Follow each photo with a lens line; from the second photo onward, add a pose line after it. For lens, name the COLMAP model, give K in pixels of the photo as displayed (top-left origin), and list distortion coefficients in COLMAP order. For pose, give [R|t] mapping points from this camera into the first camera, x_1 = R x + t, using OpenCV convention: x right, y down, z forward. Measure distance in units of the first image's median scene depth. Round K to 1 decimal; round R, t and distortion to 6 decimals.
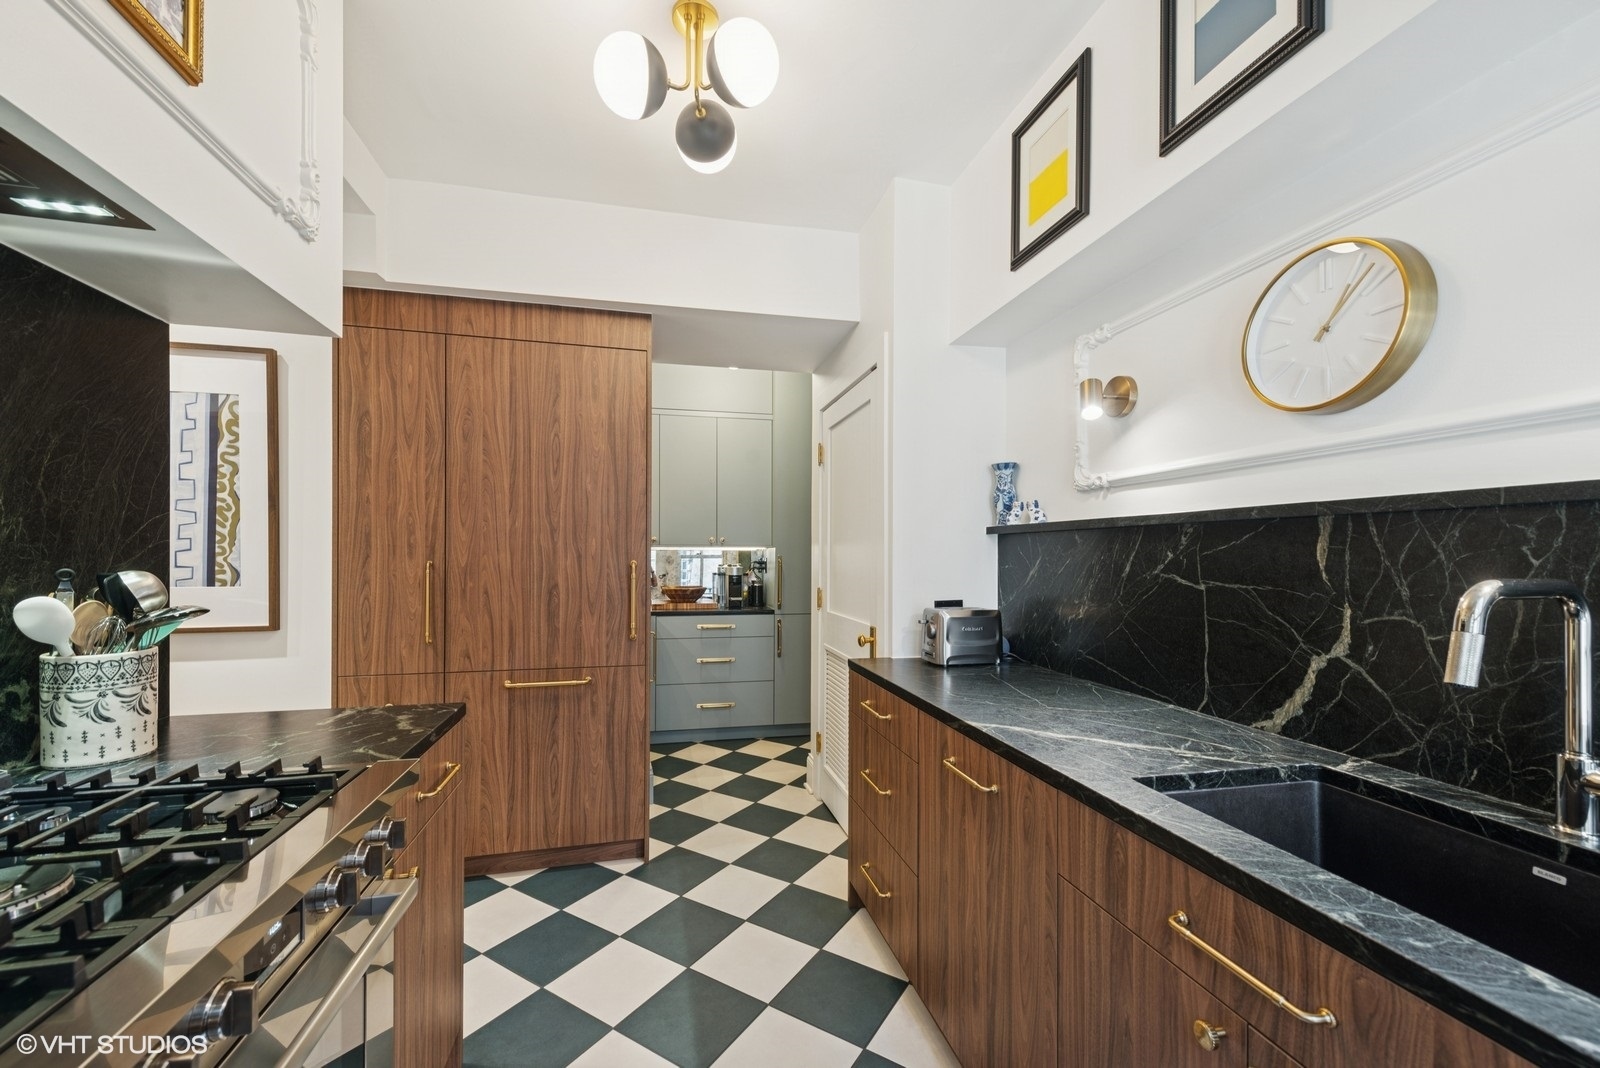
lens RADIAL K [[633.9, 0, 799.2], [0, 633.9, 548.4], [0, 0, 1]] dist [0.016722, -0.004264]
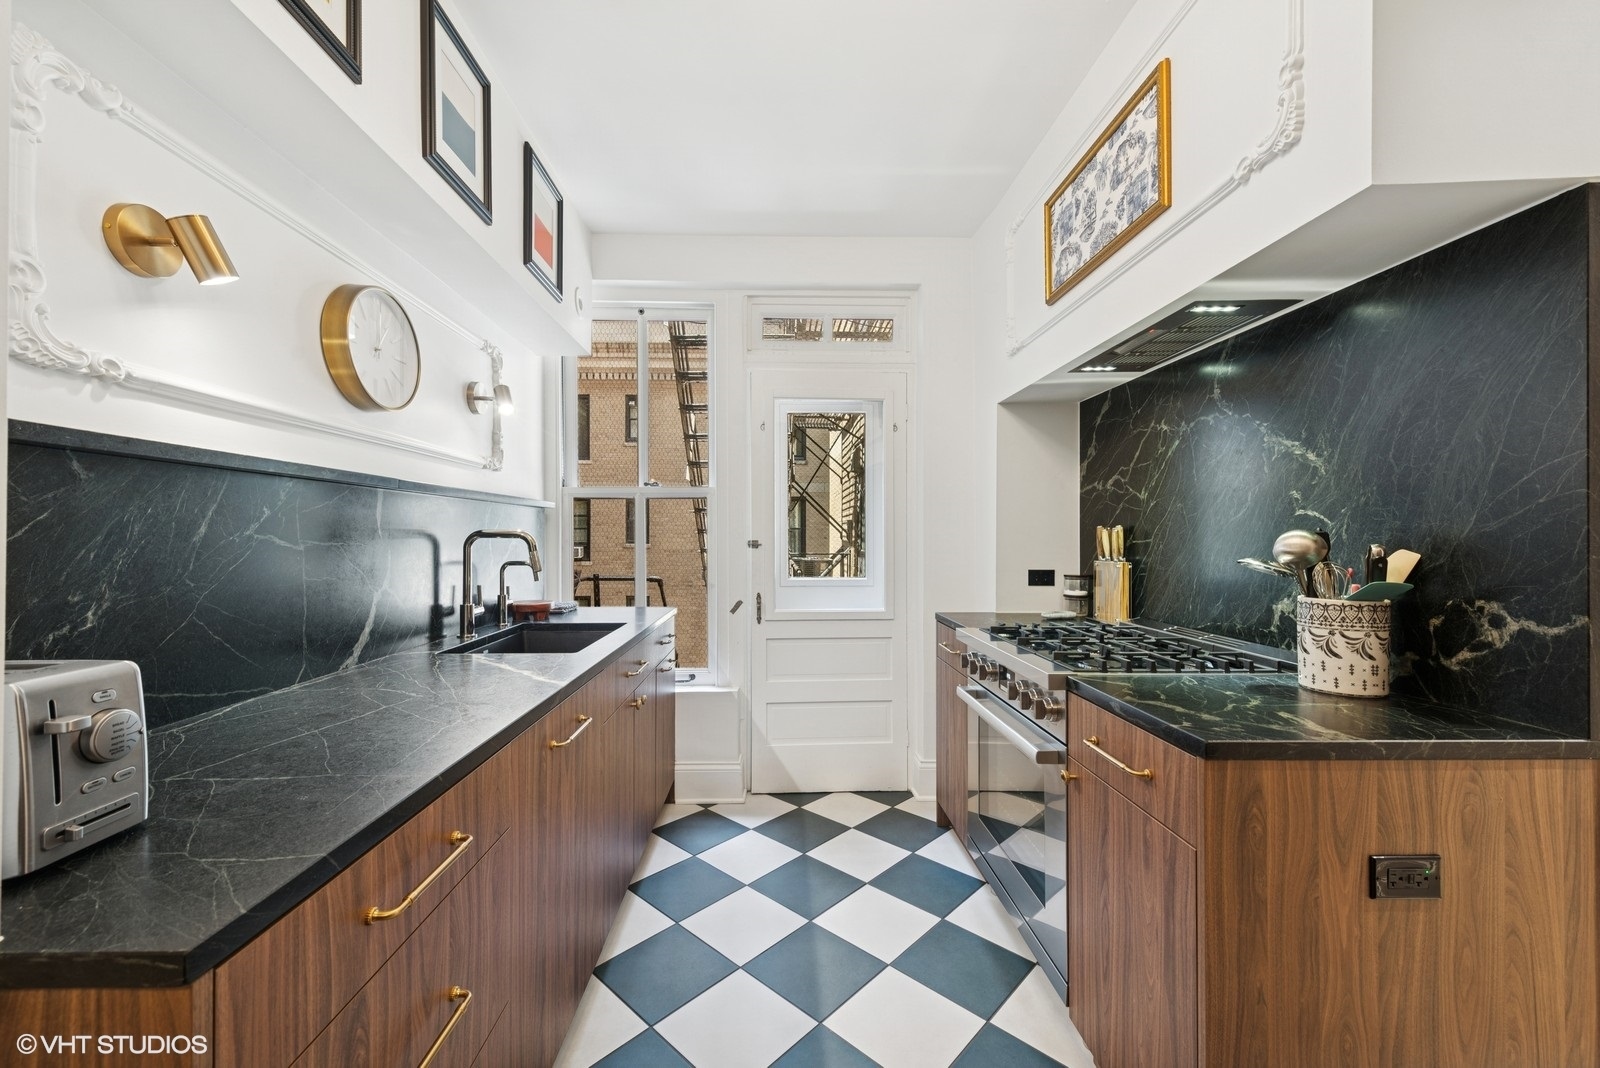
lens RADIAL K [[633.9, 0, 787.8], [0, 633.9, 538.8], [0, 0, 1]] dist [0.016722, -0.004264]
pose [[-0.977243, -0.005612, 0.212050, -0.300463], [-0.006744, 0.999967, -0.004613, 0.055287], [-0.212017, -0.005938, -0.977248, 2.043198]]
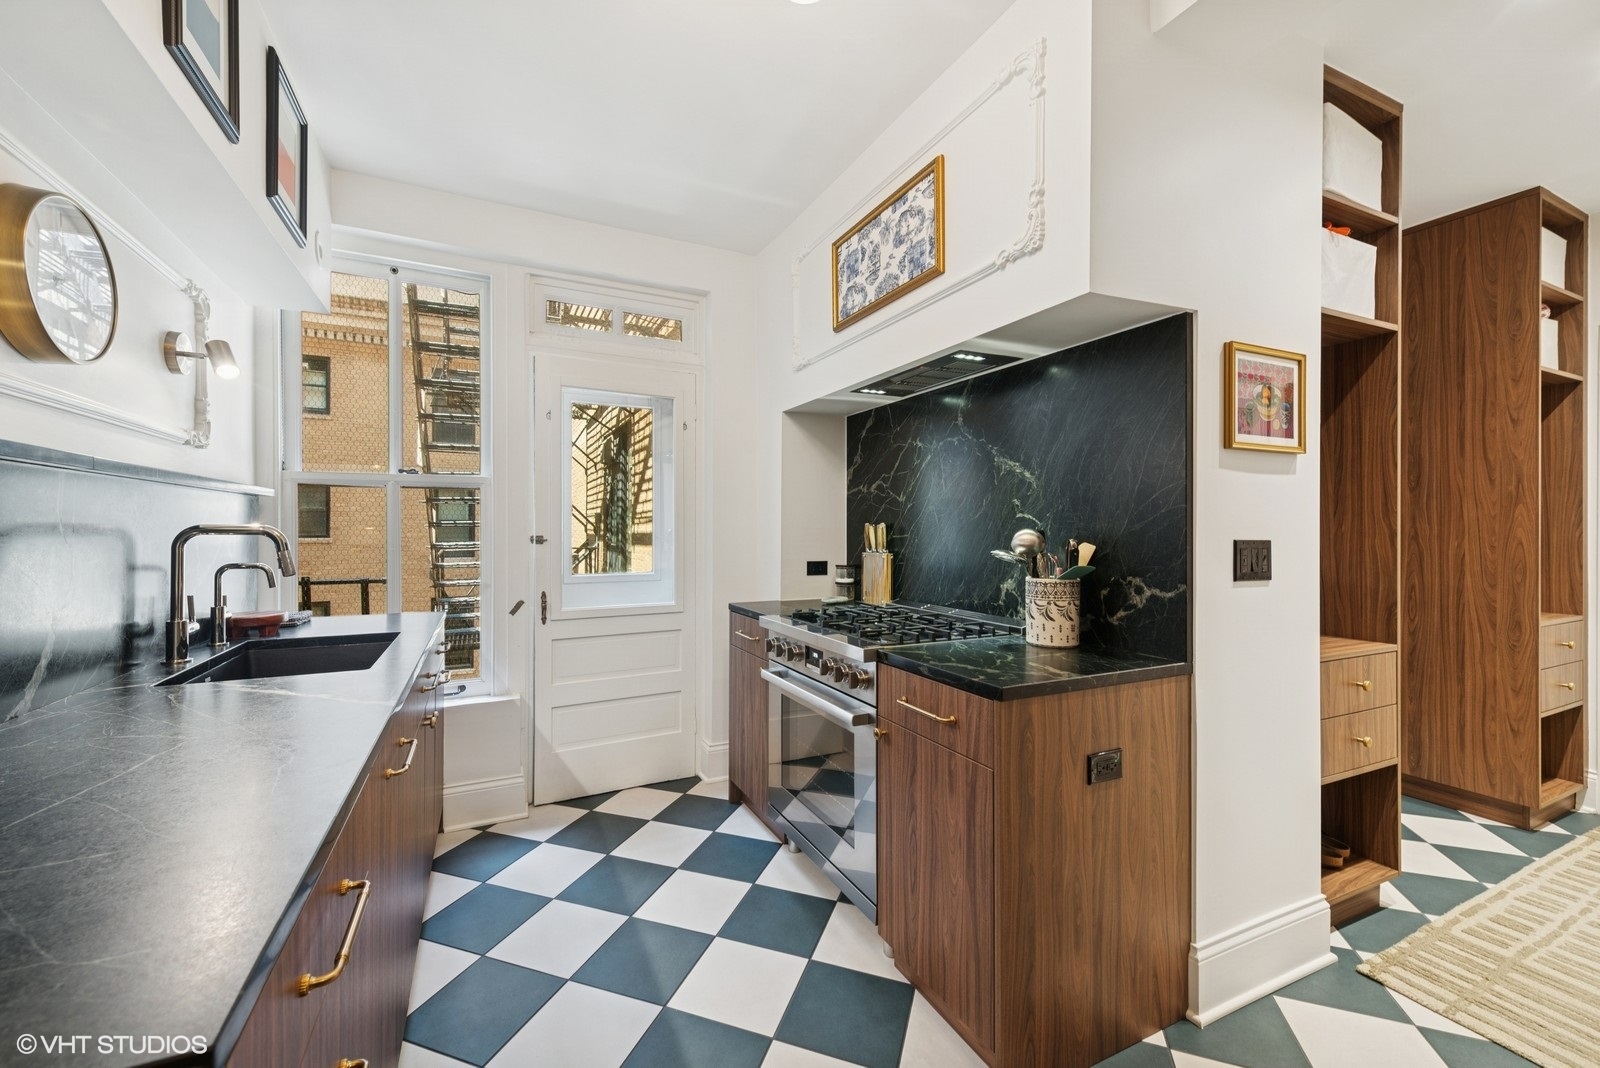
lens RADIAL K [[633.9, 0, 788.7], [0, 633.9, 531.6], [0, 0, 1]] dist [0.016722, -0.004264]
pose [[-0.977839, -0.005952, -0.209273, -0.080834], [-0.004537, 0.999963, -0.007242, 0.049318], [0.209309, -0.006132, -0.977830, 2.114761]]
